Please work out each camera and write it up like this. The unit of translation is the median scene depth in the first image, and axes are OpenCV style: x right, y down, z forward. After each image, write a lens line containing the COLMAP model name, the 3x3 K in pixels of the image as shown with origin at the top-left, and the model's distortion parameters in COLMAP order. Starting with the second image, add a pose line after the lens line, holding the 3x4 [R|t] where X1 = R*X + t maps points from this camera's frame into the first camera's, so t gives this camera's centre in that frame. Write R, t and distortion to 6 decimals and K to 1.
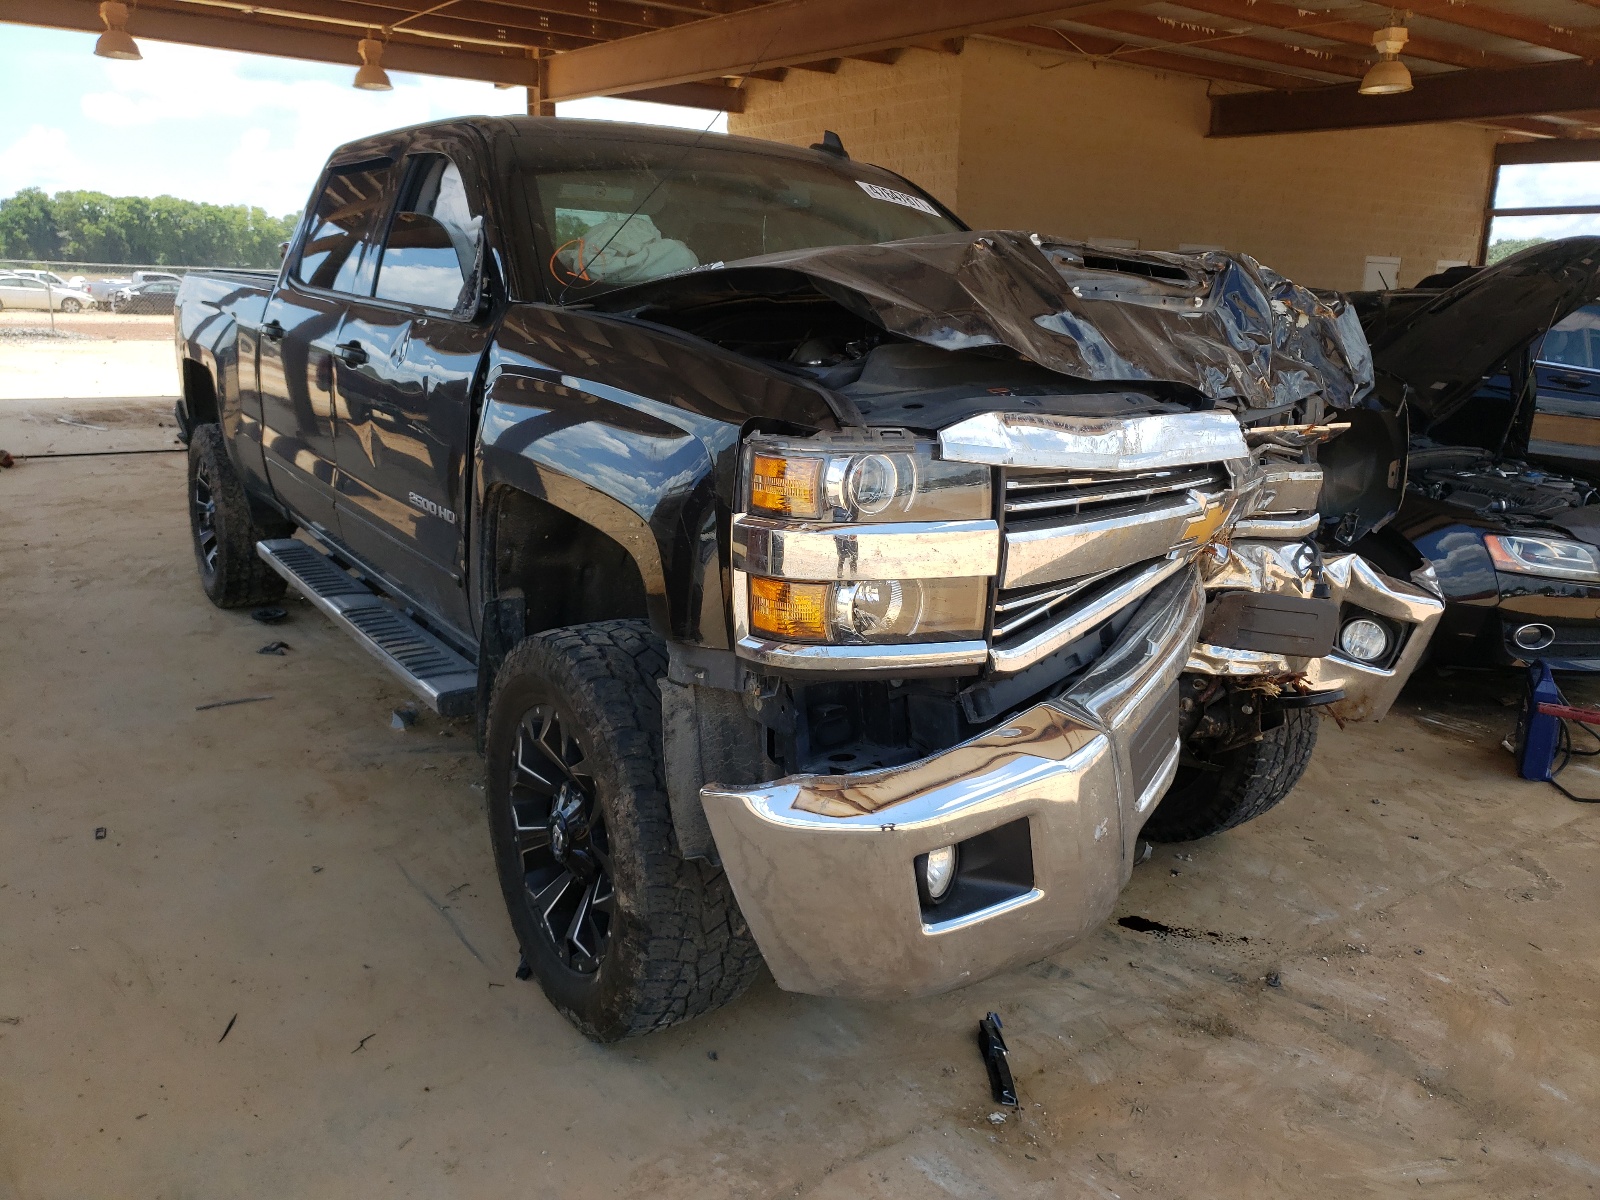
lens RADIAL K [[1251.6, 0, 811.0], [0, 1251.6, 594.4], [0, 0, 1]] dist [0.003949, 0.002276]
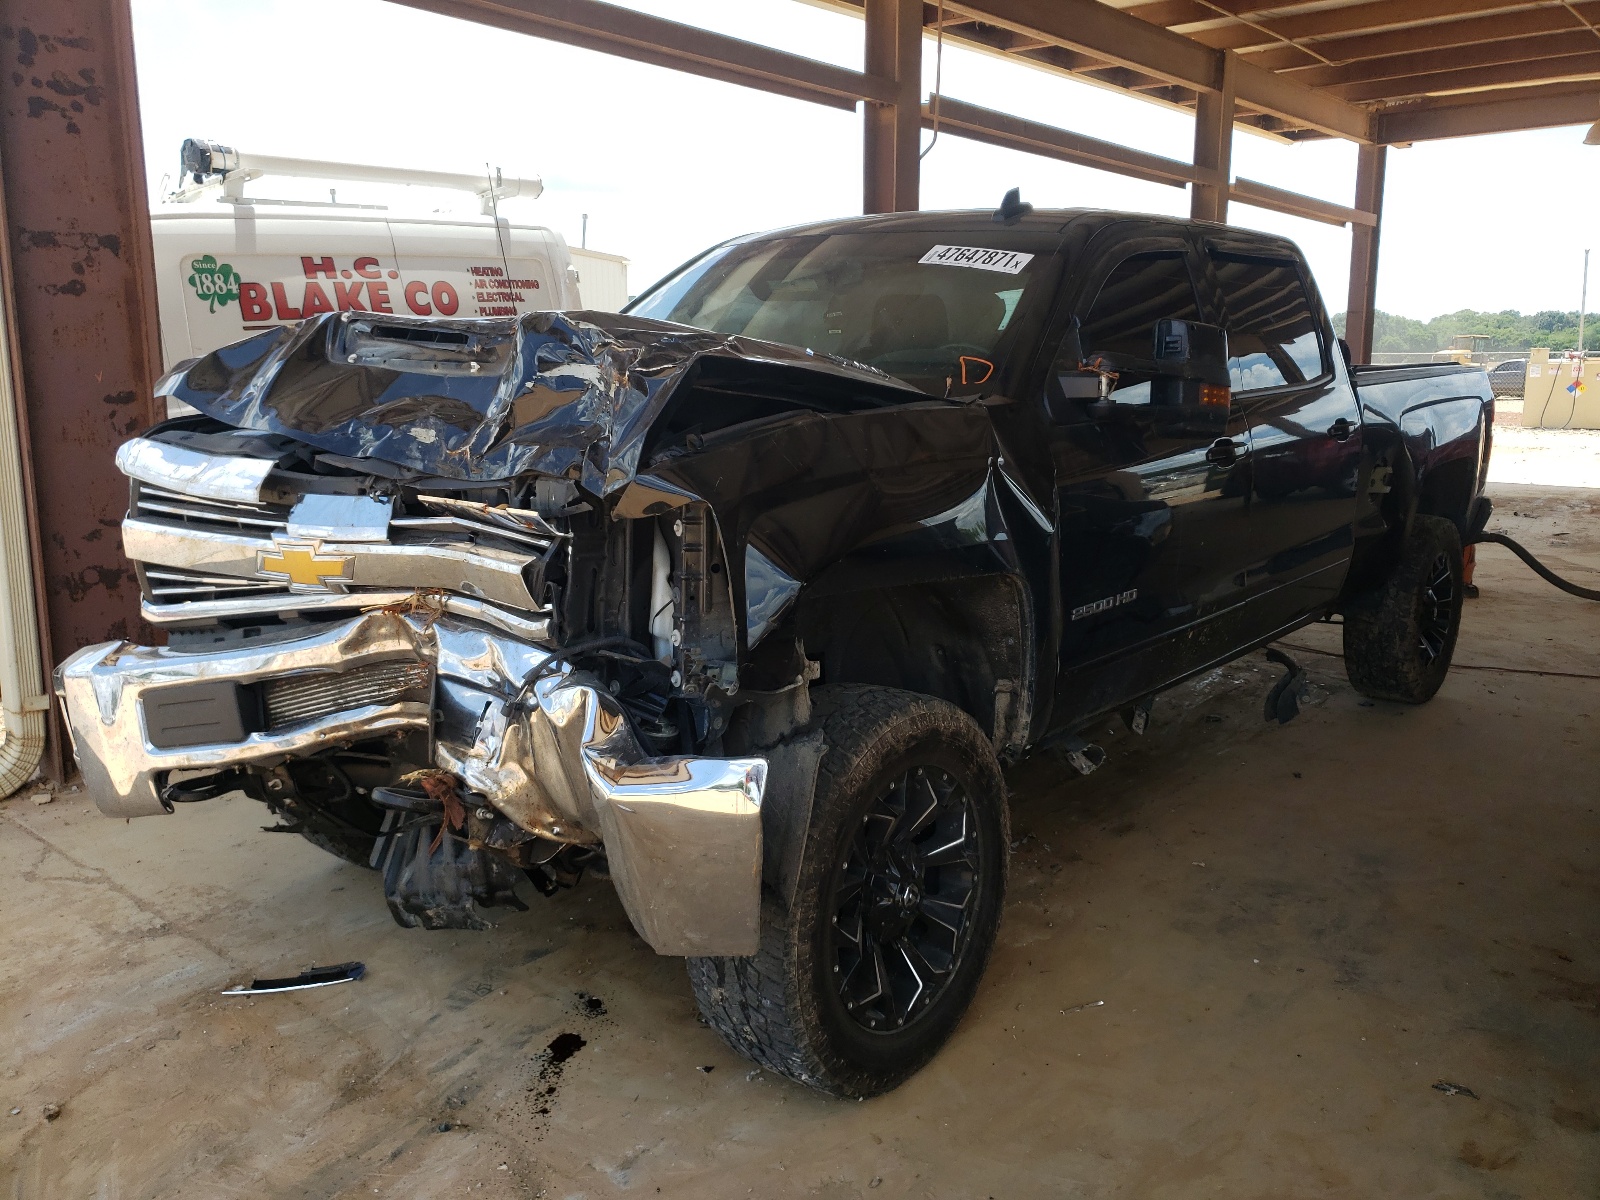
lens RADIAL K [[1251.6, 0, 811.0], [0, 1251.6, 594.4], [0, 0, 1]] dist [0.003949, 0.002276]
pose [[0.254829, 0.160443, -0.953583, 1.249516], [-0.229547, 0.967988, 0.101524, -0.207120], [0.939346, 0.193021, 0.283501, 0.944360]]
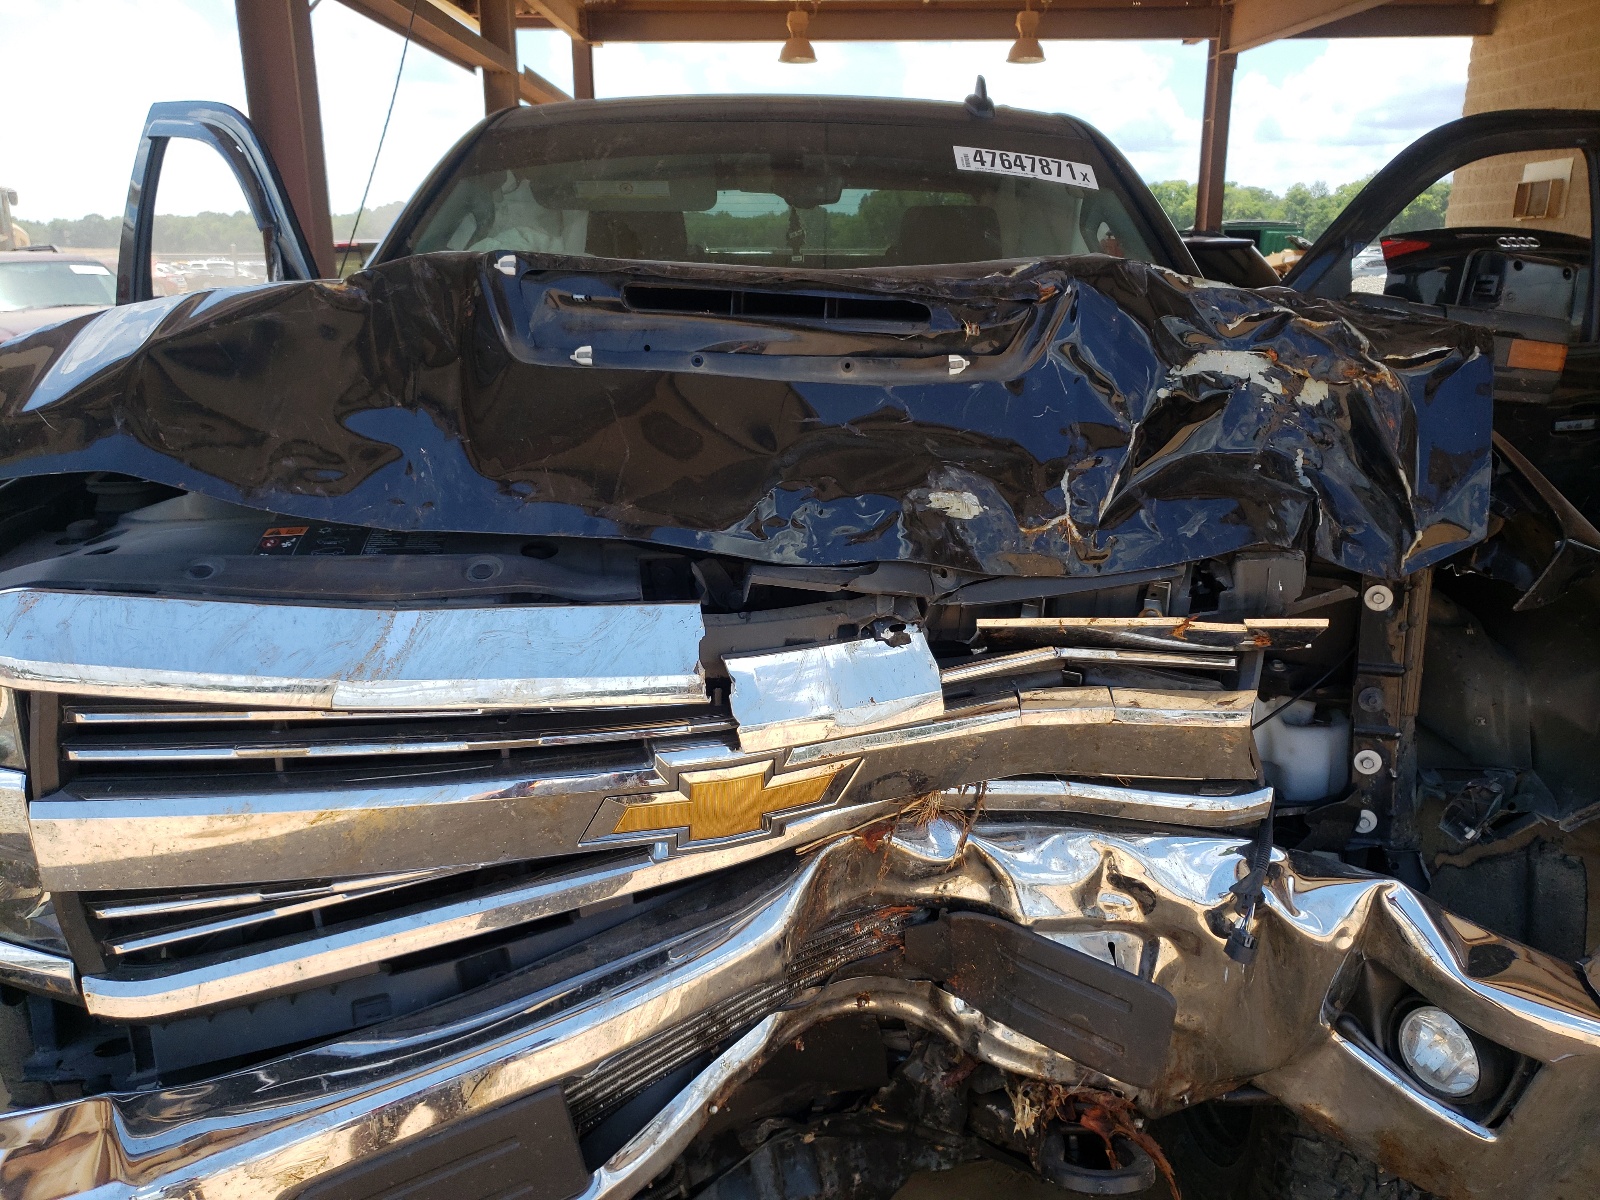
lens RADIAL K [[1204.8, 0, 789.9], [0, 1204.8, 597.7], [0, 0, 1]] dist [0.014183, 0.000942]
pose [[0.814038, 0.134853, -0.564940, 0.517087], [-0.112327, 0.990862, 0.074666, -0.155028], [0.569847, 0.002678, 0.821747, 0.509530]]
